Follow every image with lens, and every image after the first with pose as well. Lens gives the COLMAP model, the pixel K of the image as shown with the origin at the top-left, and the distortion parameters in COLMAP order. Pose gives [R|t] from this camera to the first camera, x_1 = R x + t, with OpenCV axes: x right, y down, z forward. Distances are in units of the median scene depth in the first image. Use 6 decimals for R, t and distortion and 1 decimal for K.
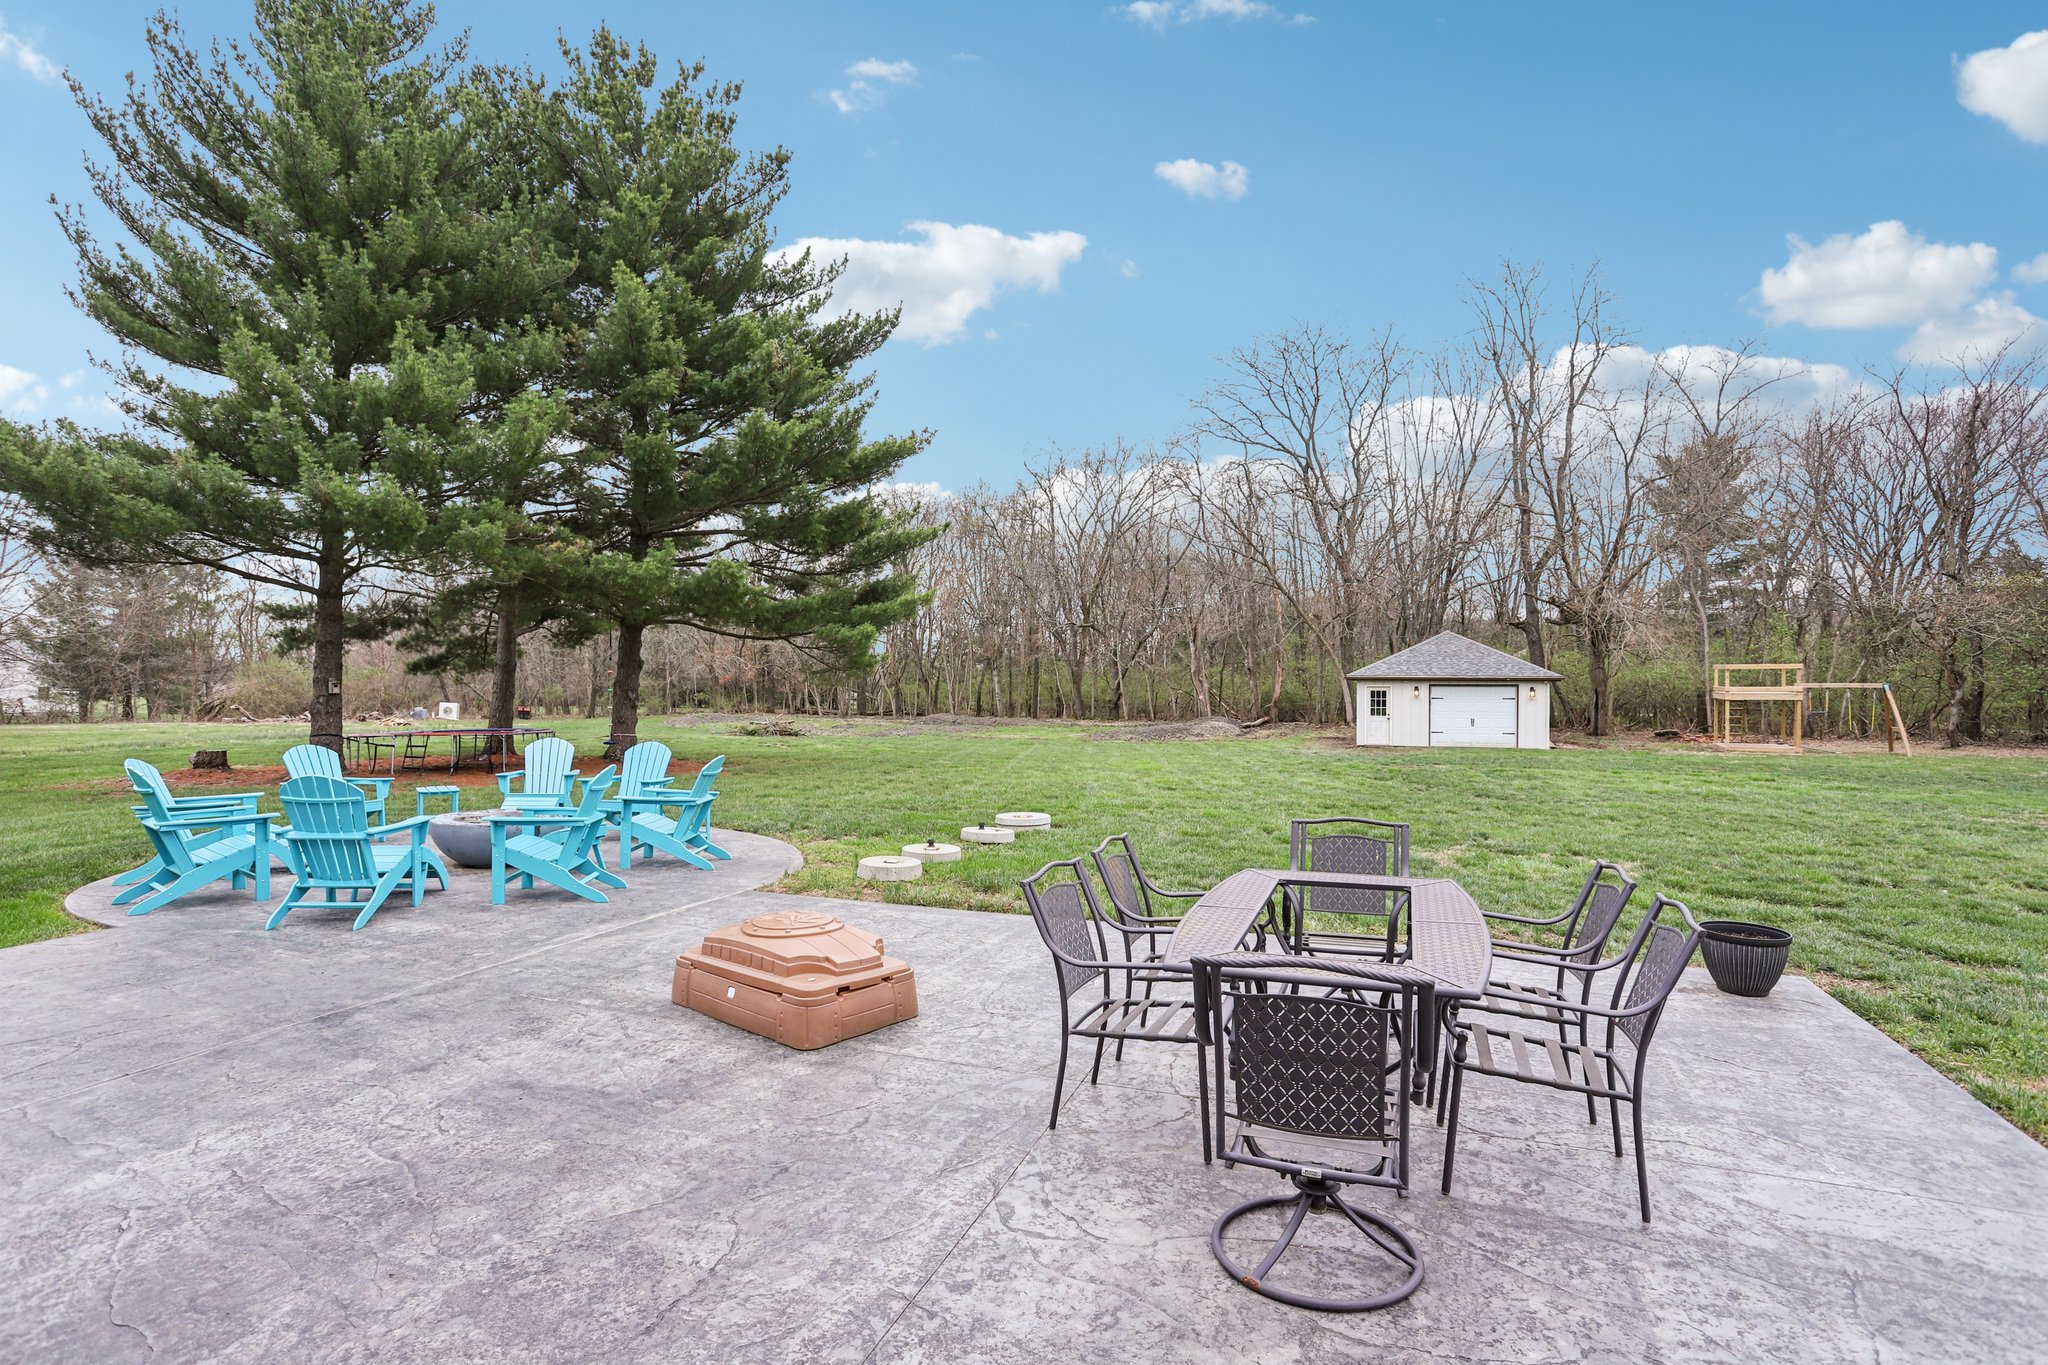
lens RADIAL K [[1023.0, 0, 1028.5], [0, 1023.0, 680.5], [0, 0, 1]] dist [-0.046563, 0.003071]
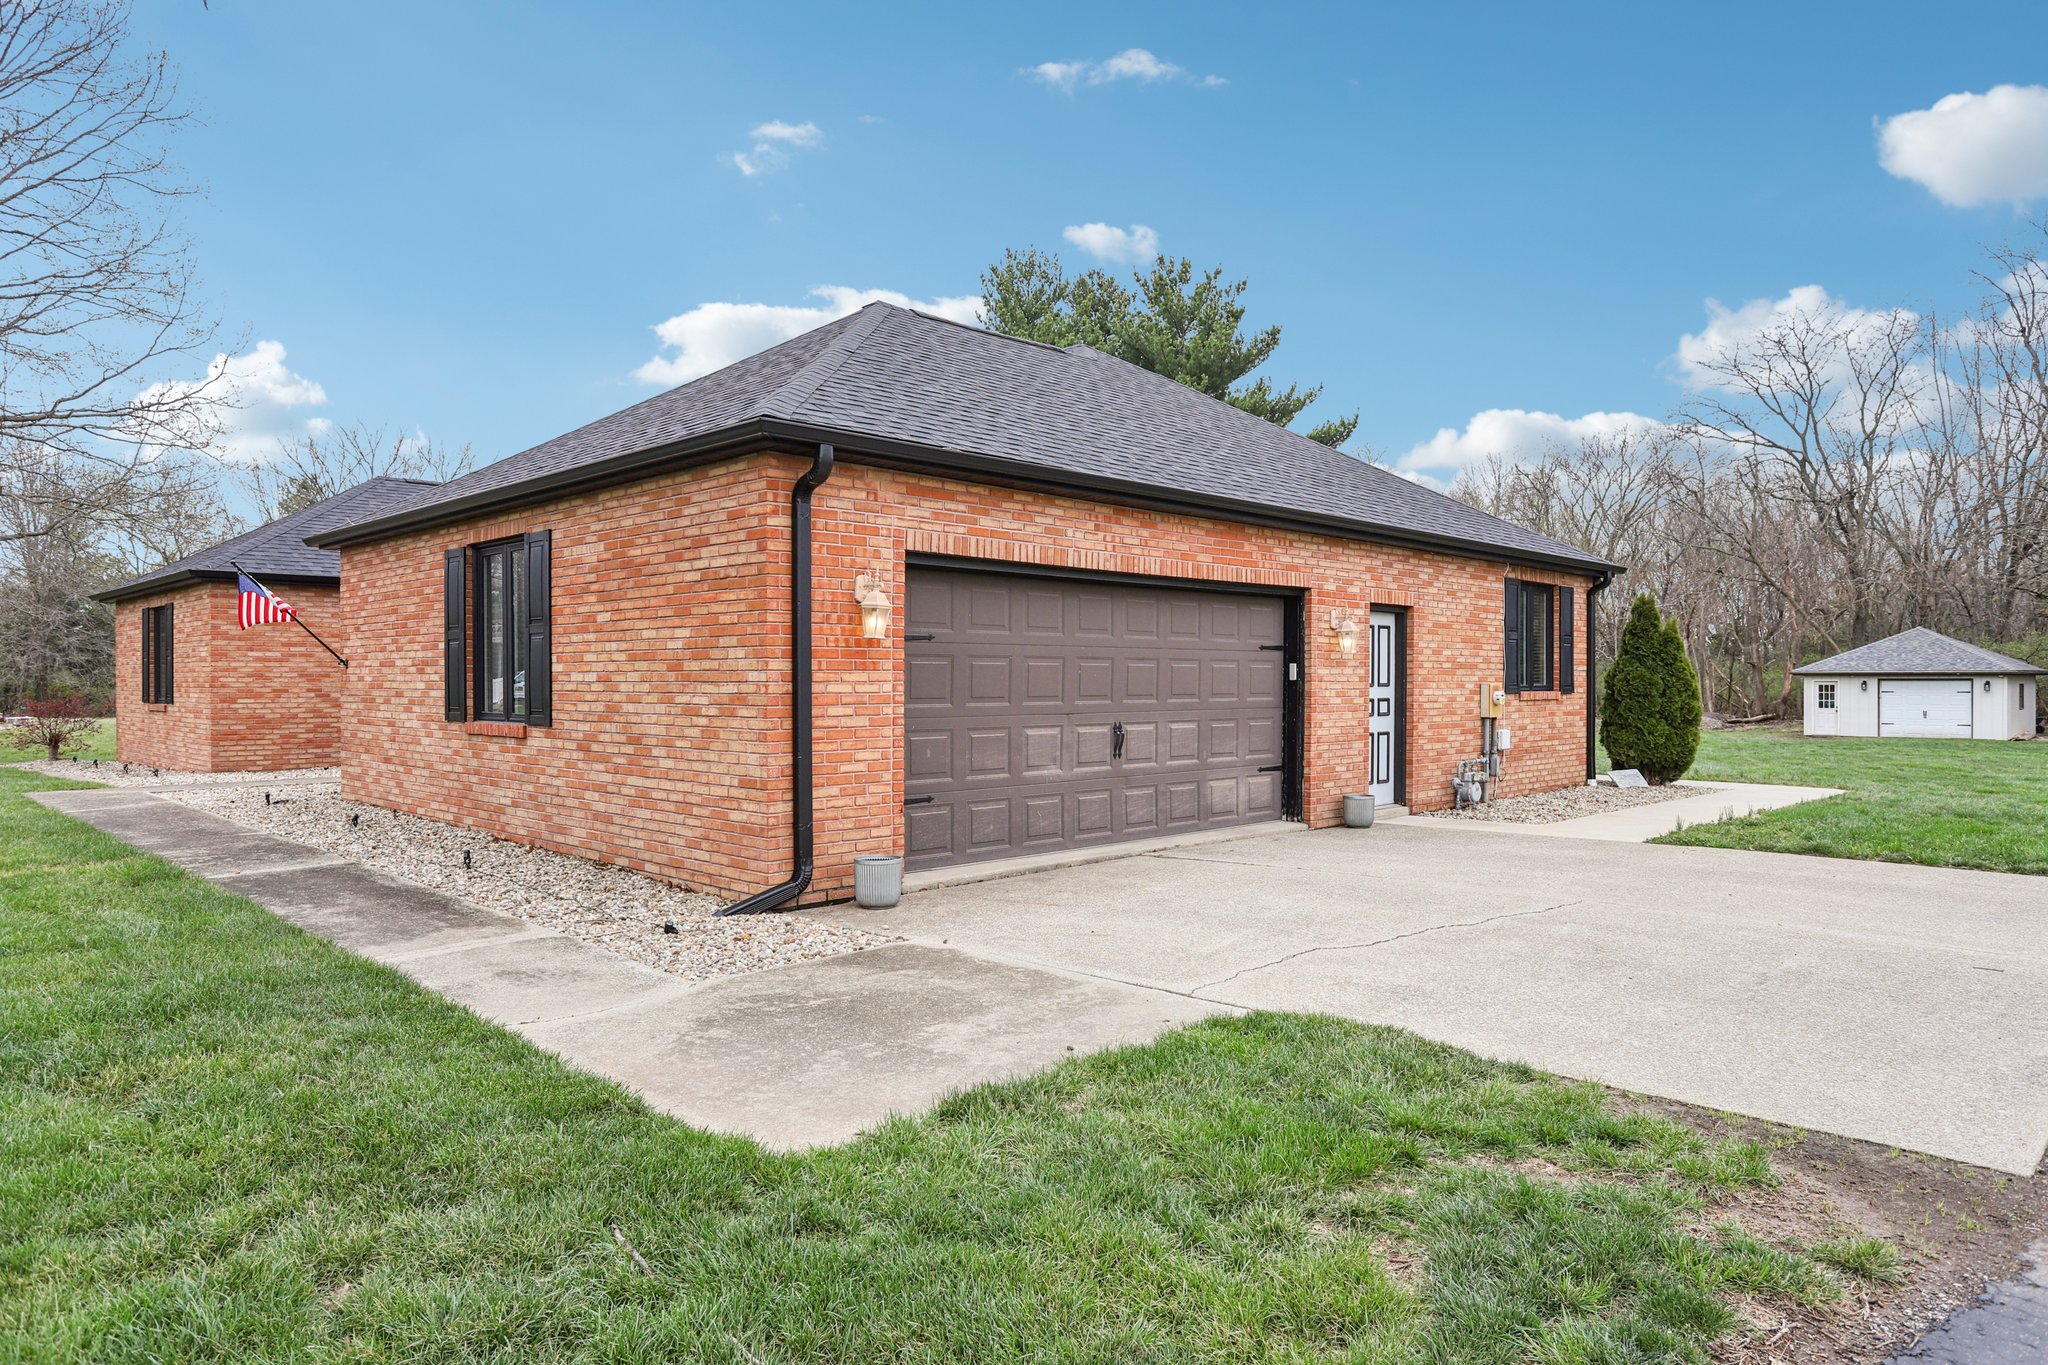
lens RADIAL K [[1249.6, 0, 1033.3], [0, 1249.6, 684.6], [0, 0, 1]] dist [-0.019568, 0.001443]
pose [[0.905186, -0.003082, -0.425004, 0.144432], [0.003307, 0.999995, -0.000208, 0.007211], [0.425002, -0.001218, 0.905192, -0.553902]]
